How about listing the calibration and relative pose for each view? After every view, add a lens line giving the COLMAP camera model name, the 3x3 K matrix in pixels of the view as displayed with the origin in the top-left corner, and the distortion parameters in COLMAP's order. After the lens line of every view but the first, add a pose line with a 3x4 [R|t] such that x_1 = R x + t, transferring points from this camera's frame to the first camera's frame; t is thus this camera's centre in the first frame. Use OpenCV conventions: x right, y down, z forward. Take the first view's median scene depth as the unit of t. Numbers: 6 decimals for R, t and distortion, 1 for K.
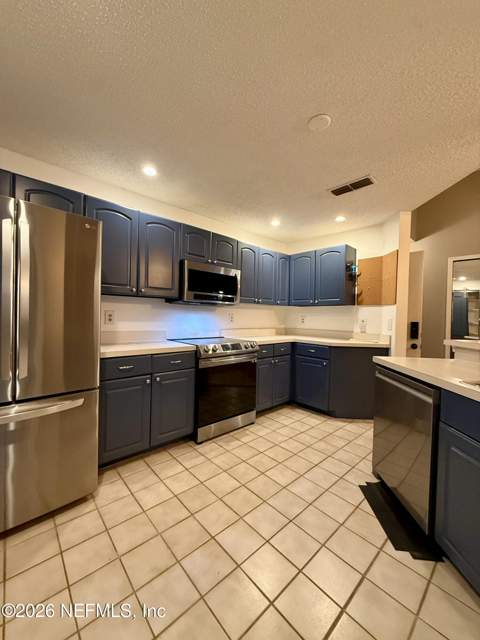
lens RADIAL K [[254.5, 0, 240.0], [0, 254.5, 319.0], [0, 0, 1]] dist [-0.000635, 0.000942]
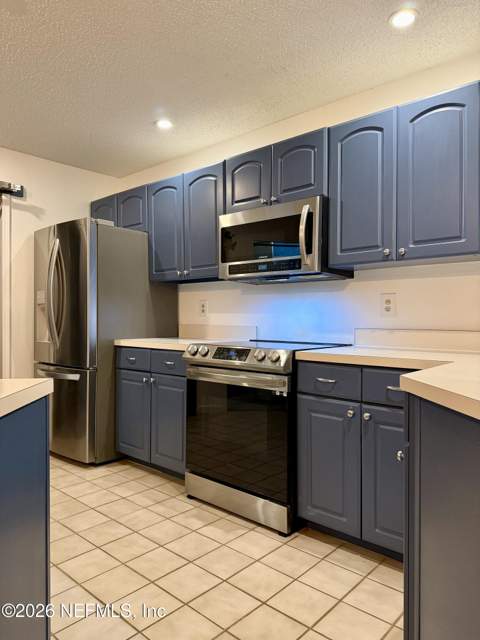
lens RADIAL K [[453.2, 0, 237.0], [0, 453.2, 322.3], [0, 0, 1]] dist [0.045299, -0.049889]
pose [[0.092899, -0.013267, -0.995587, 1.019566], [-0.012363, 0.999819, -0.014477, 0.062000], [0.995599, 0.013654, 0.092718, 1.015866]]
